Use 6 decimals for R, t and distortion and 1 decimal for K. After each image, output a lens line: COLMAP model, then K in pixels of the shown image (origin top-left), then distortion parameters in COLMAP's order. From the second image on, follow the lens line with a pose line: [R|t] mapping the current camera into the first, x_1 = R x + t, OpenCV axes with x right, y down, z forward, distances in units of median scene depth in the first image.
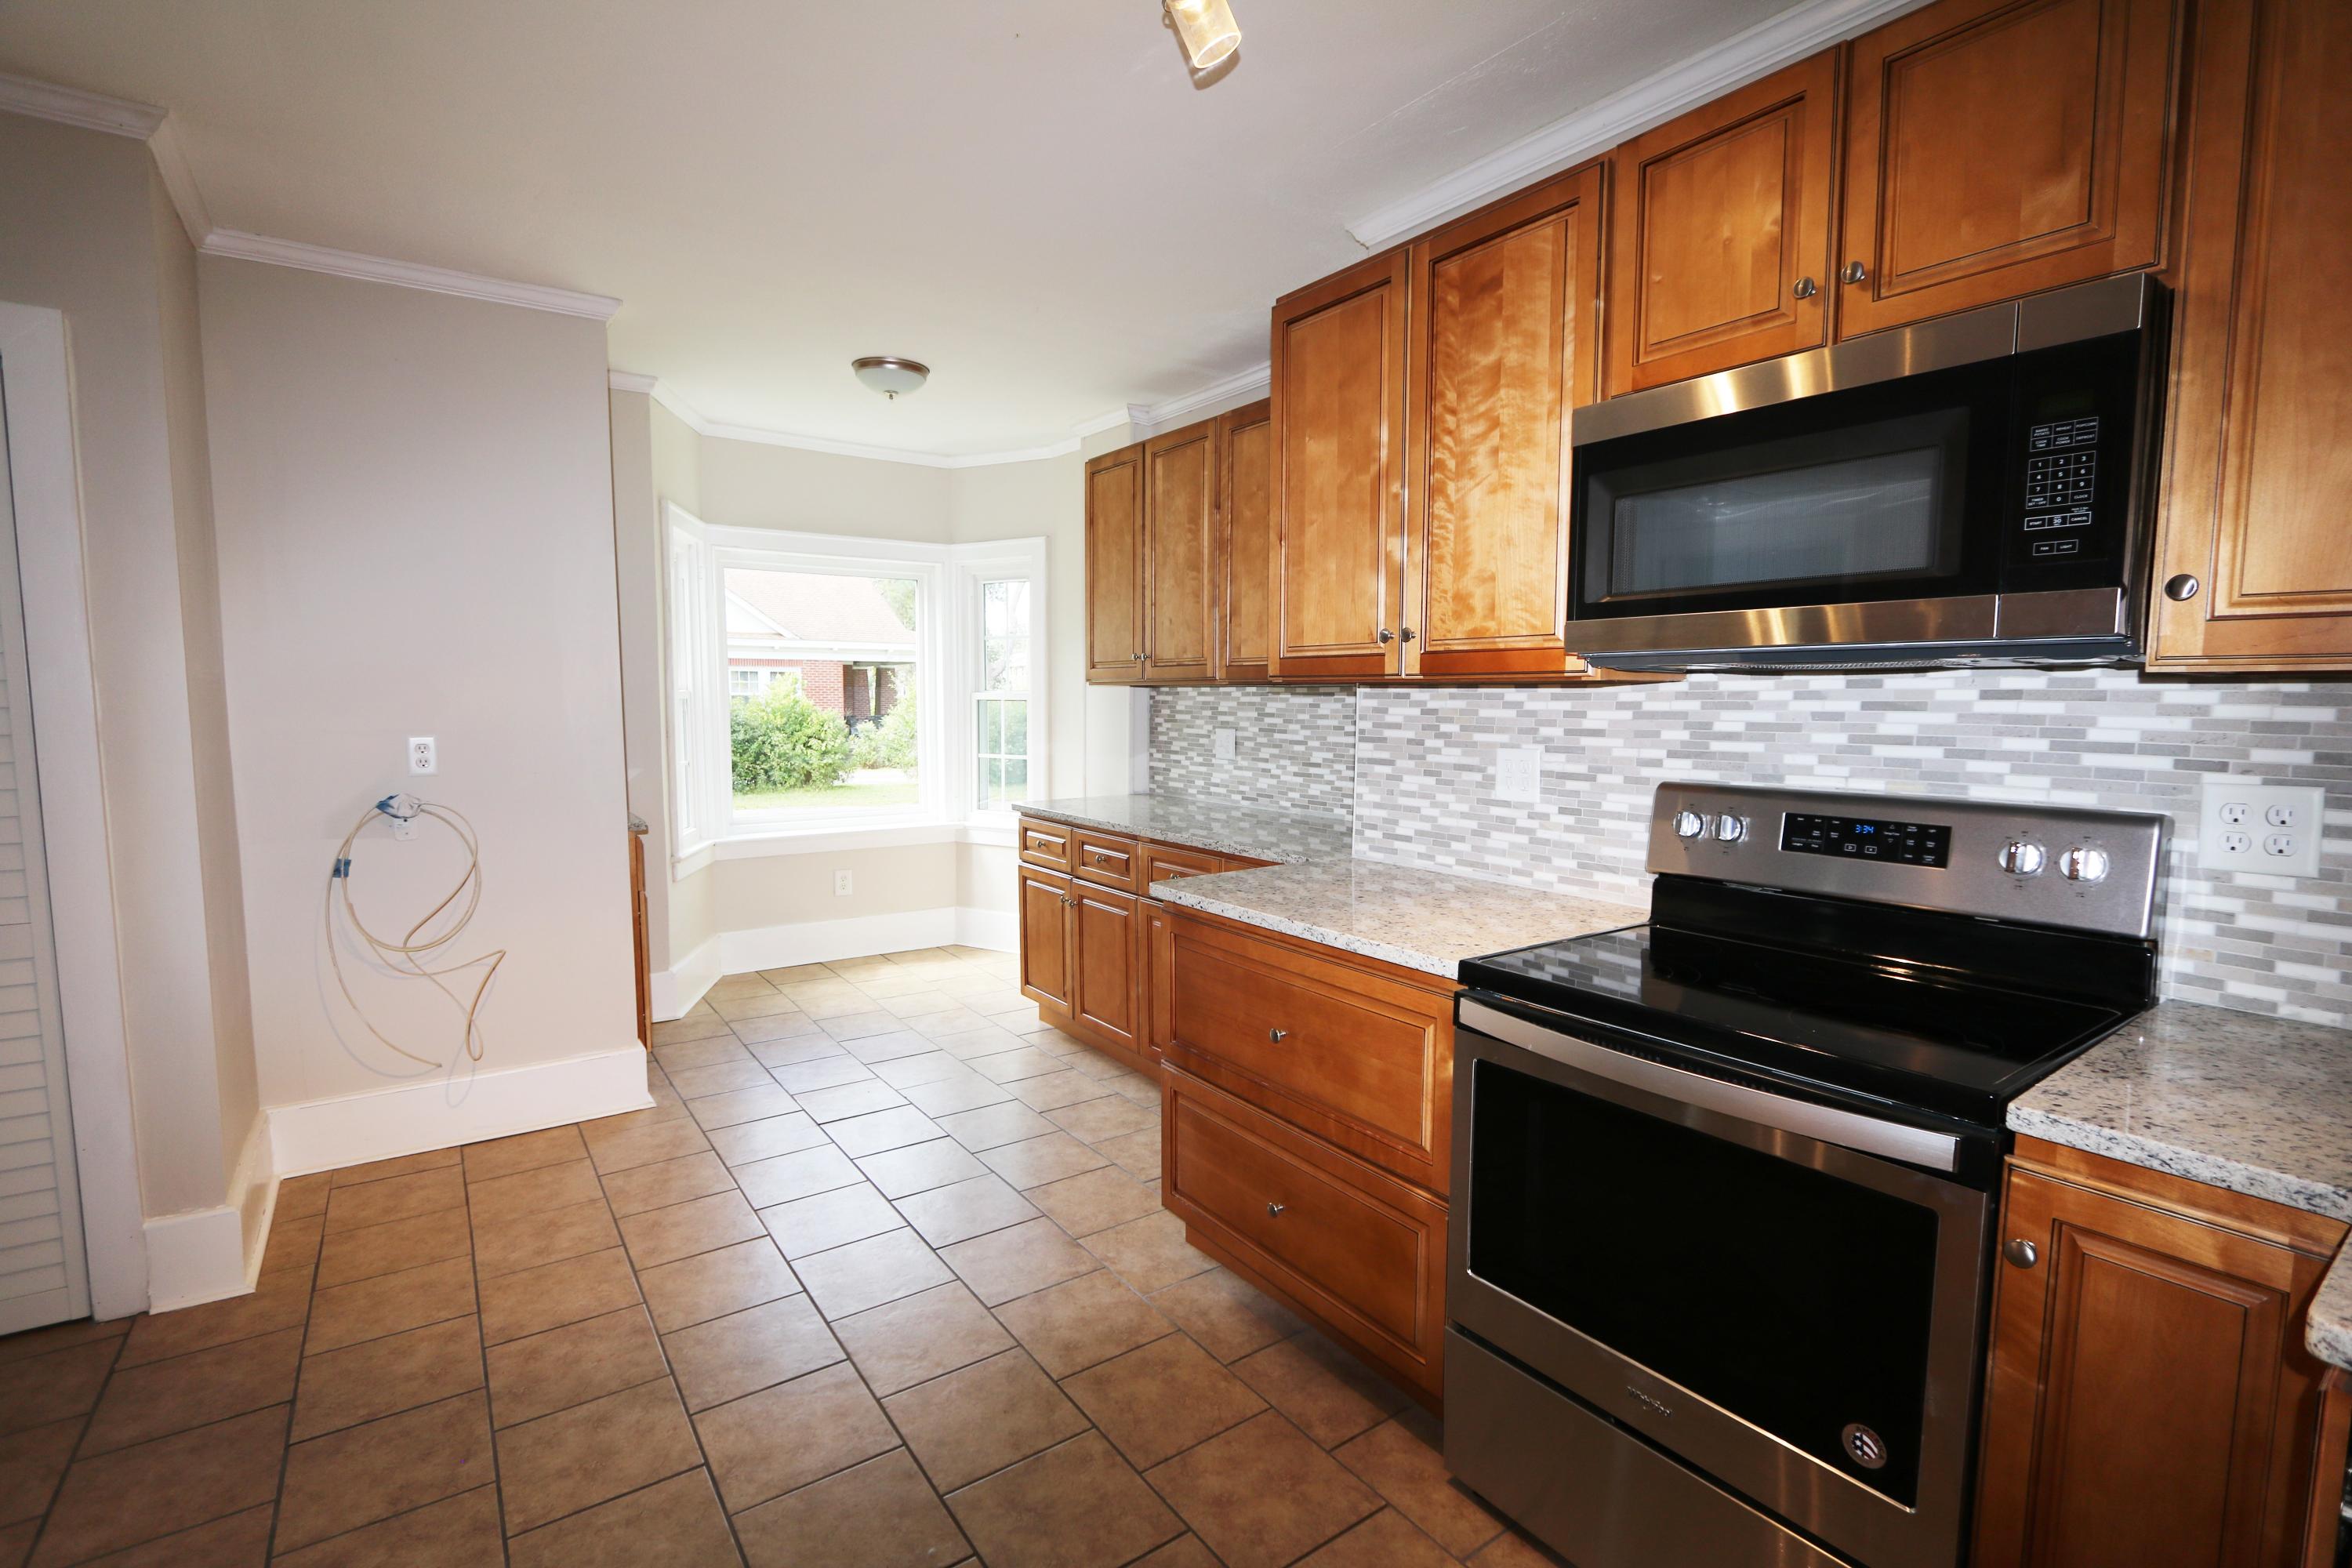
lens RADIAL K [[1081.8, 0, 1191.5], [0, 1081.8, 794.1], [0, 0, 1]] dist [-0.014604, 0.000703]
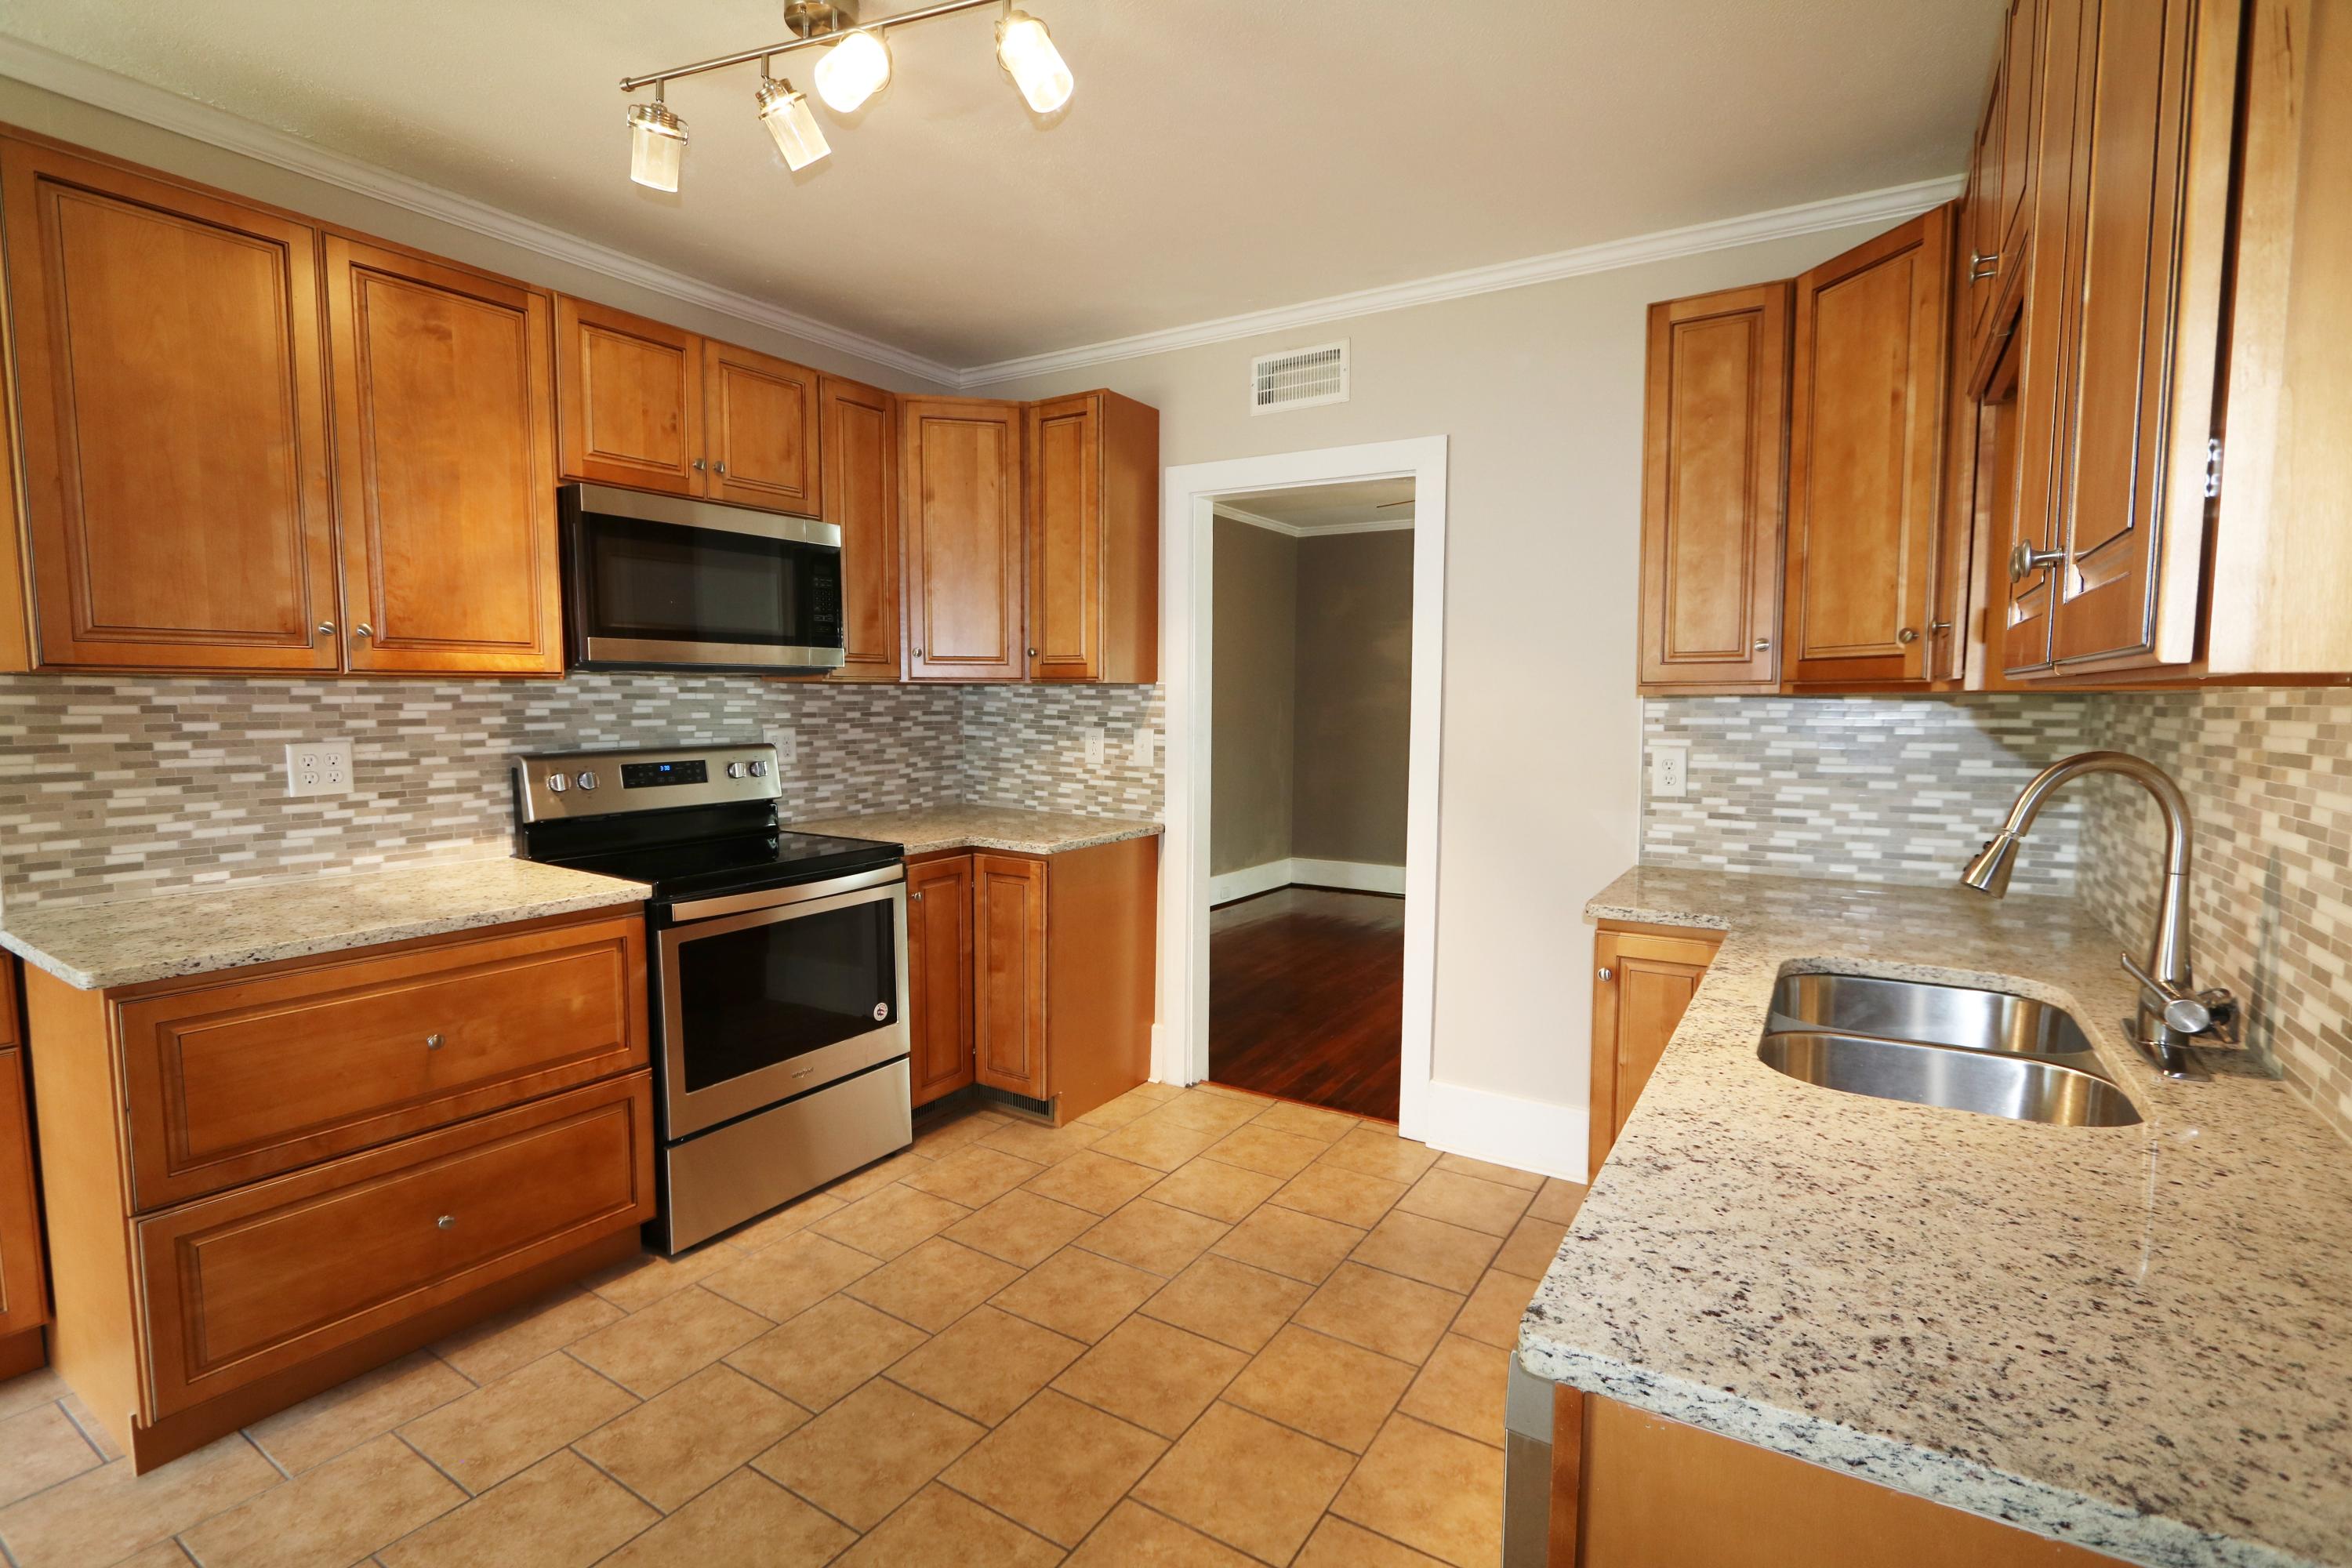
lens RADIAL K [[1081.8, 0, 1191.5], [0, 1081.8, 794.1], [0, 0, 1]] dist [-0.014604, 0.000703]
pose [[-0.384531, -0.094728, 0.918239, -0.949763], [0.073667, 0.988399, 0.132816, -0.068728], [-0.920168, 0.118715, -0.373092, 0.642738]]
